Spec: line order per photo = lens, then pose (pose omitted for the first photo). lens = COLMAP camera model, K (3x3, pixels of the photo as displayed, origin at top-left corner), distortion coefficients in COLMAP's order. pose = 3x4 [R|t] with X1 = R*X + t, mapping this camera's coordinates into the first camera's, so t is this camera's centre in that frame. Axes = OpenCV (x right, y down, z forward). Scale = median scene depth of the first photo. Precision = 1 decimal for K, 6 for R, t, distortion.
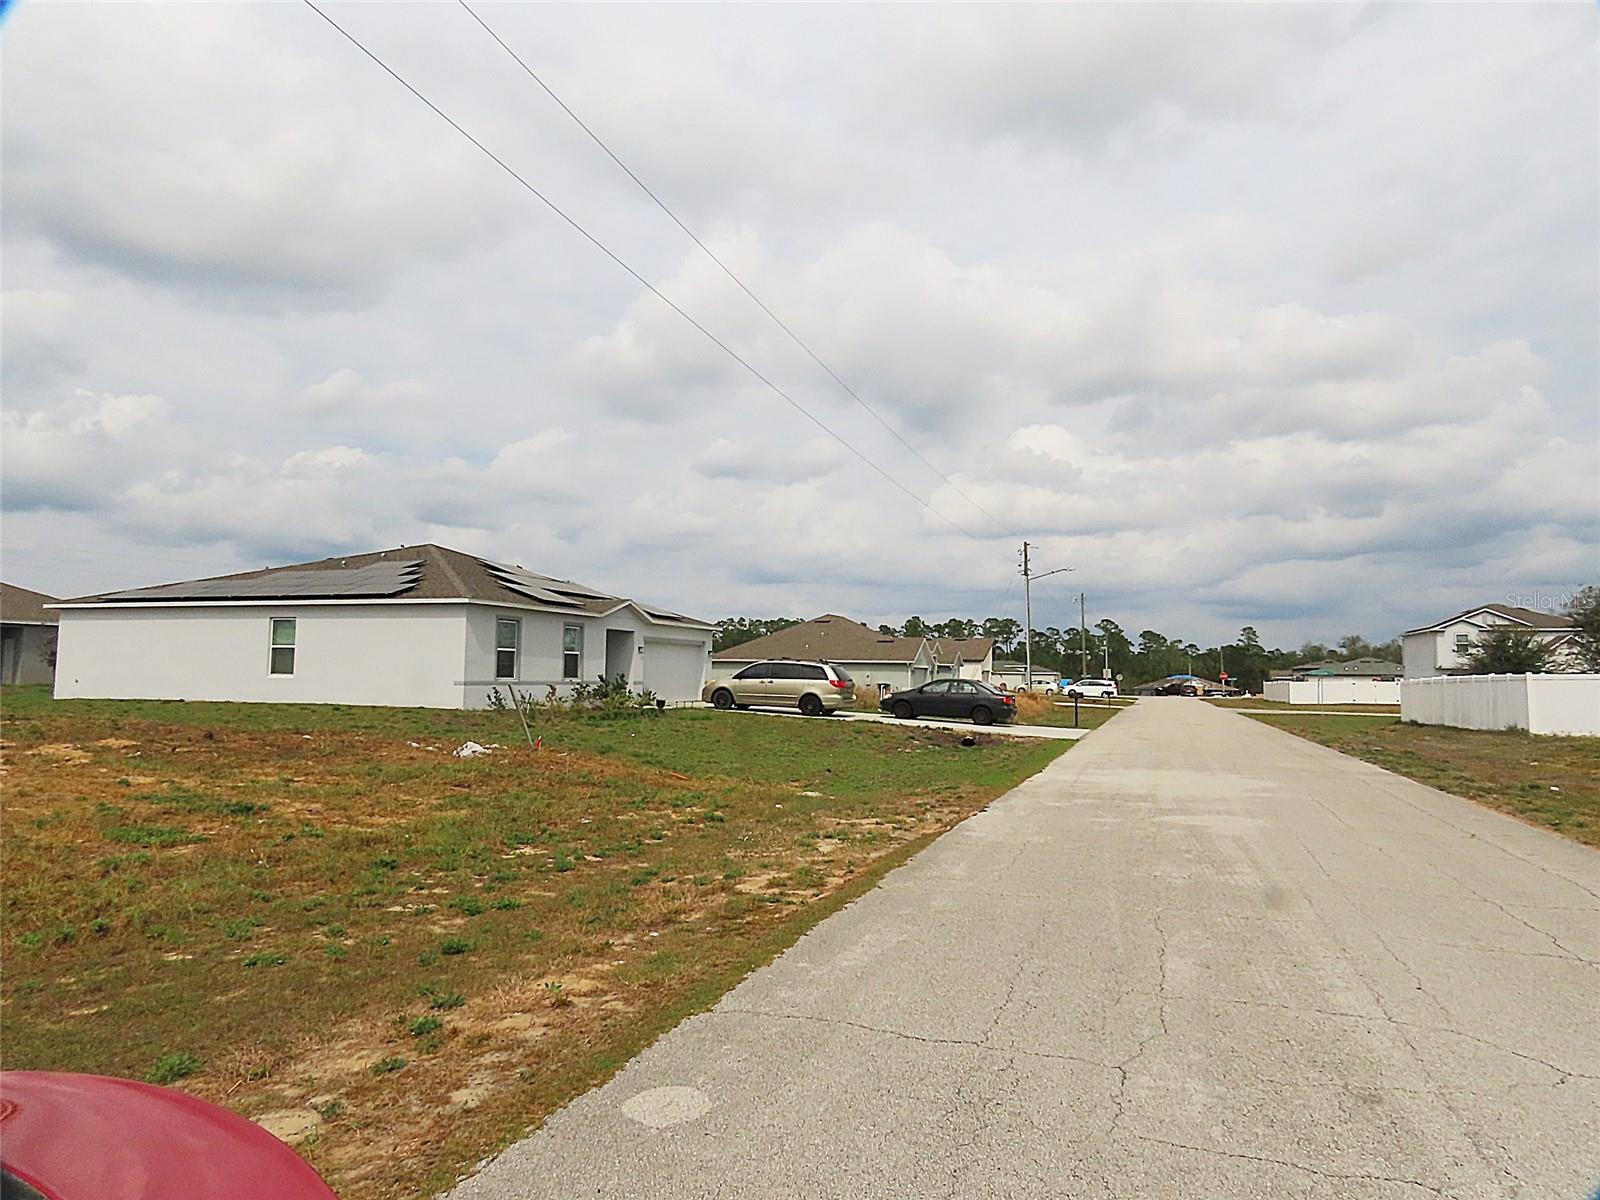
lens RADIAL K [[1104.8, 0, 816.7], [0, 1104.8, 587.9], [0, 0, 1]] dist [-0.007781, -0.007821]
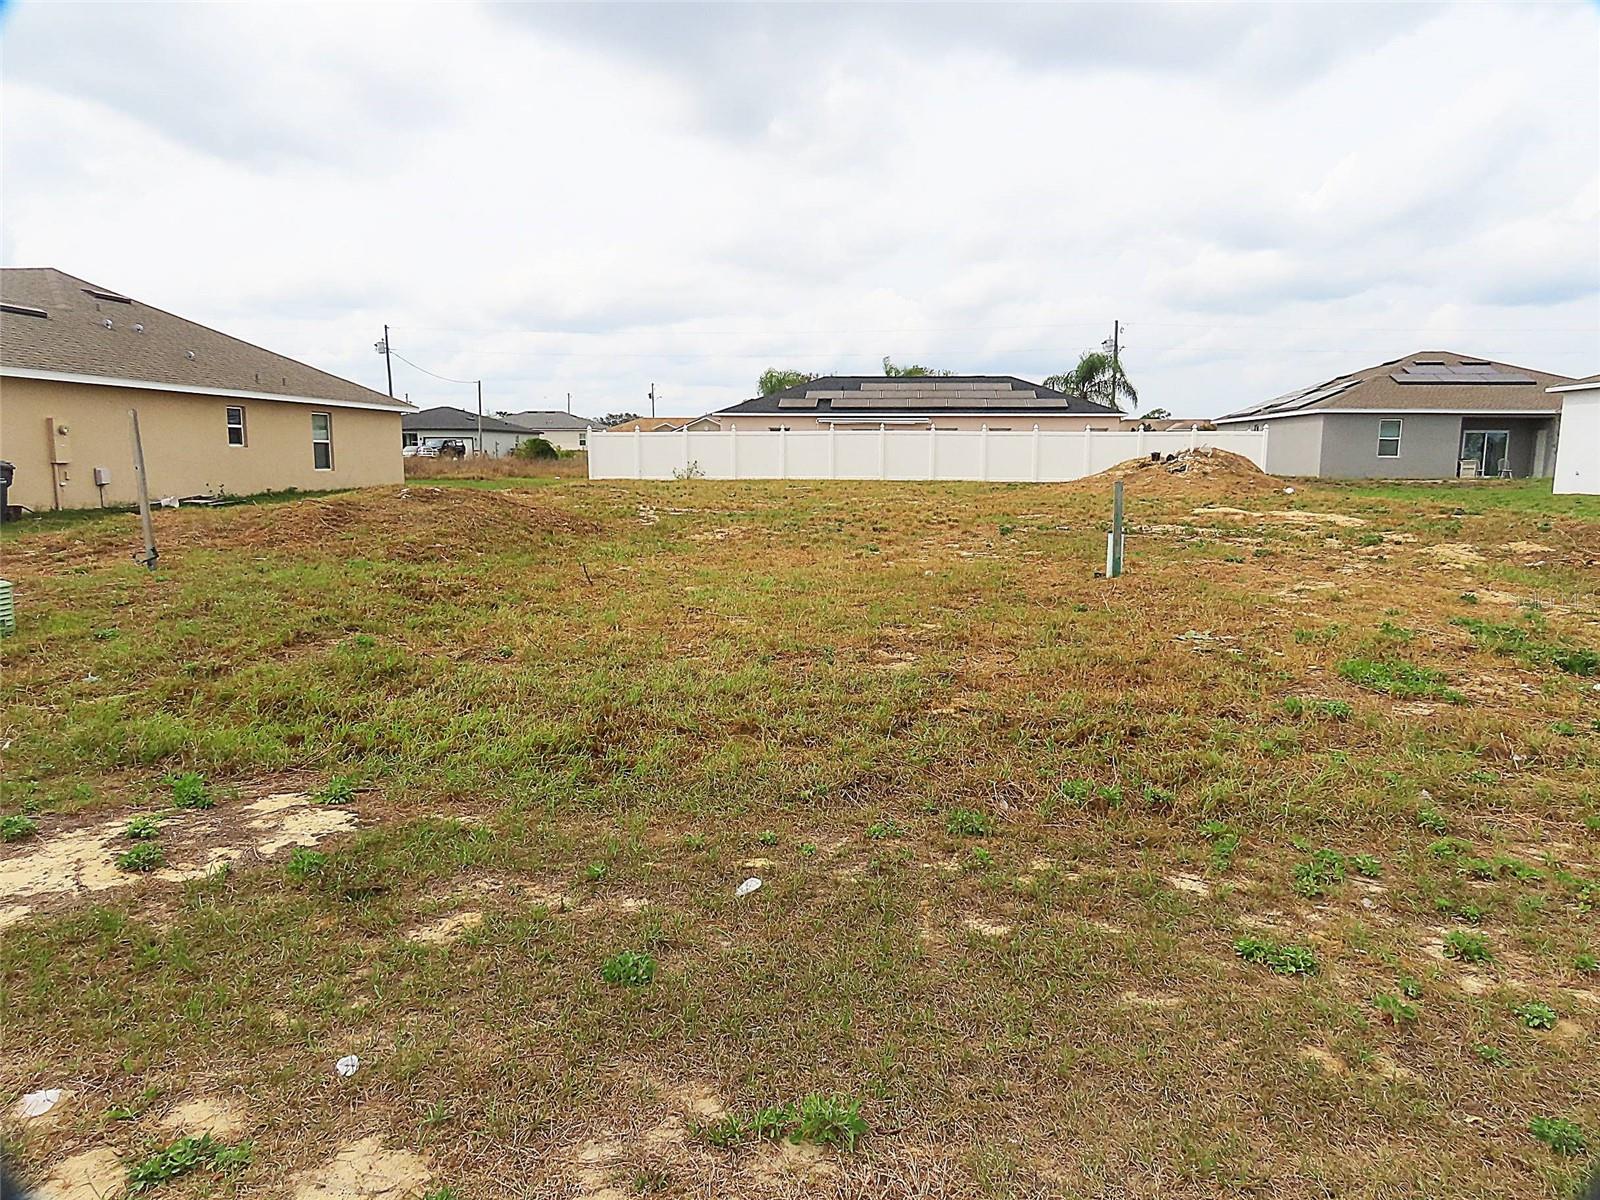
lens RADIAL K [[1104.8, 0, 801.0], [0, 1104.8, 606.5], [0, 0, 1]] dist [-0.007781, -0.007821]
pose [[0.106916, 0.122494, -0.986694, 0.759285], [0.077811, 0.988307, 0.131126, 0.206891], [0.991219, -0.090795, 0.096134, 2.290344]]
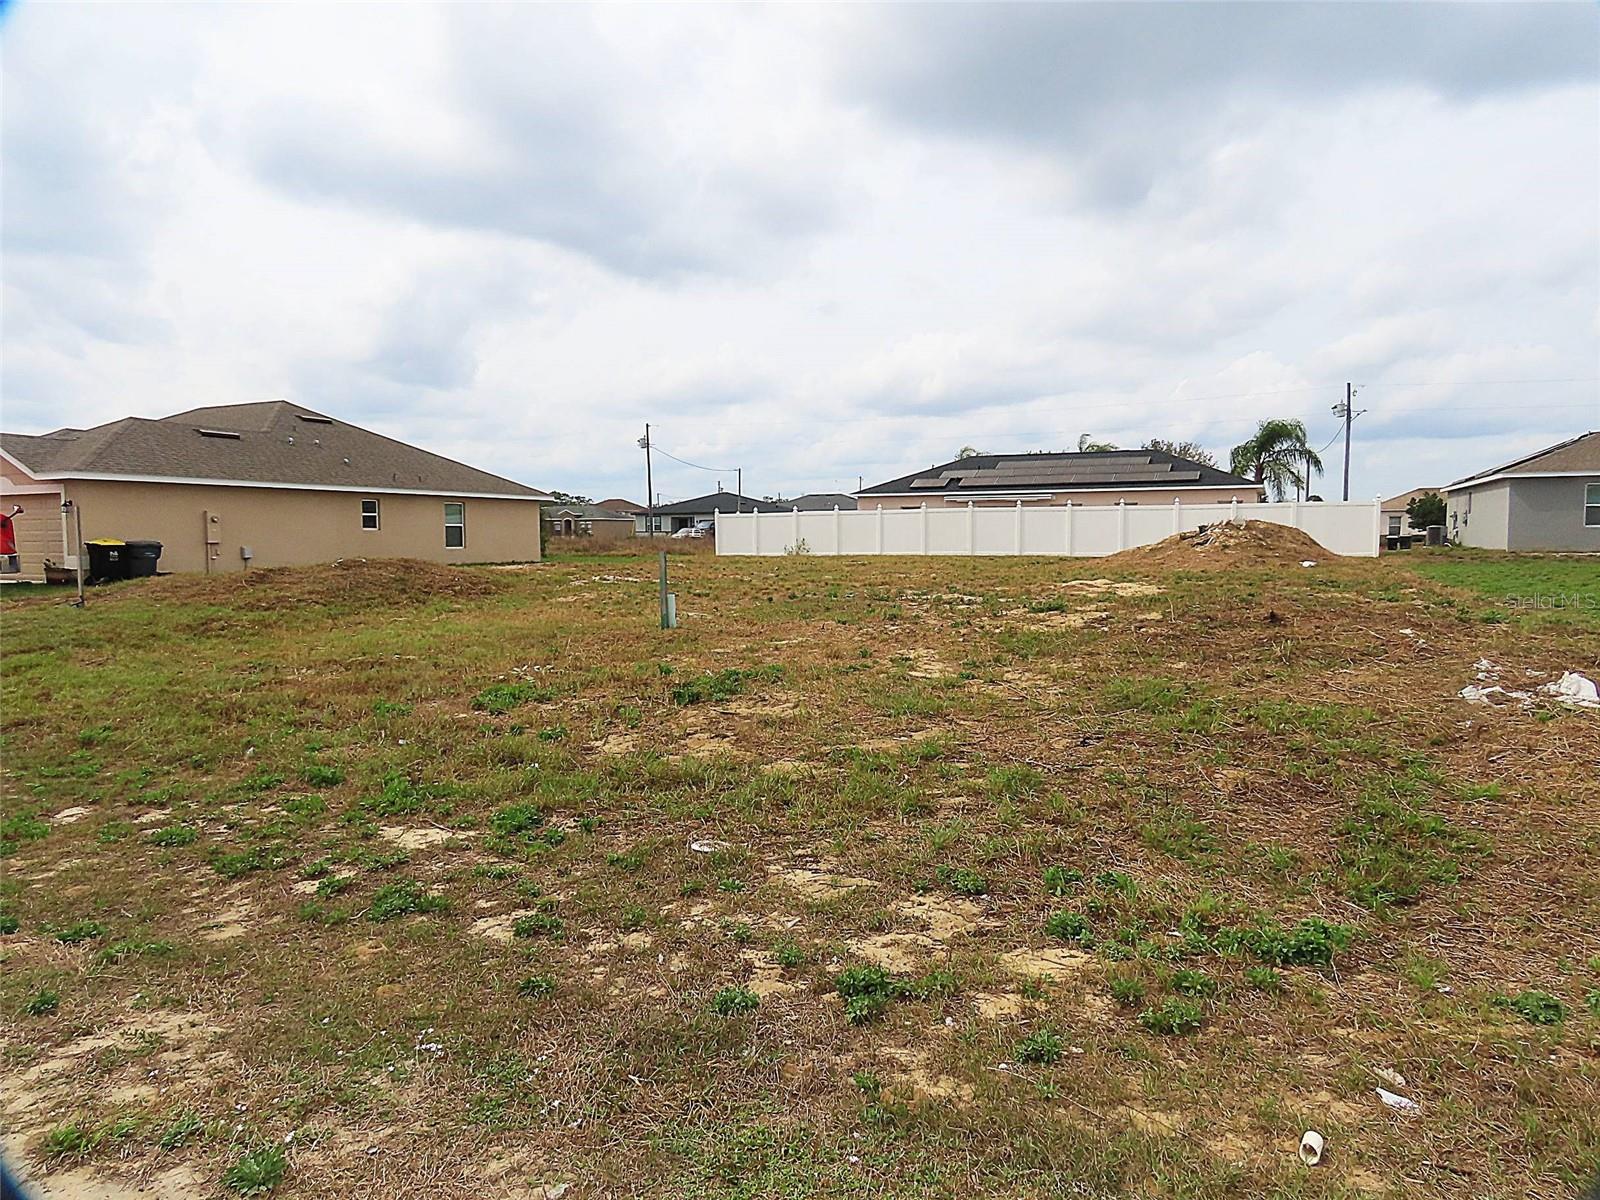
lens RADIAL K [[1104.8, 0, 764.4], [0, 1104.8, 634.4], [0, 0, 1]] dist [-0.007781, -0.007821]
pose [[-0.269580, 0.074751, -0.960072, 1.198724], [0.080441, 0.995246, 0.054902, 0.411420], [0.959612, -0.062429, -0.274311, 4.536441]]
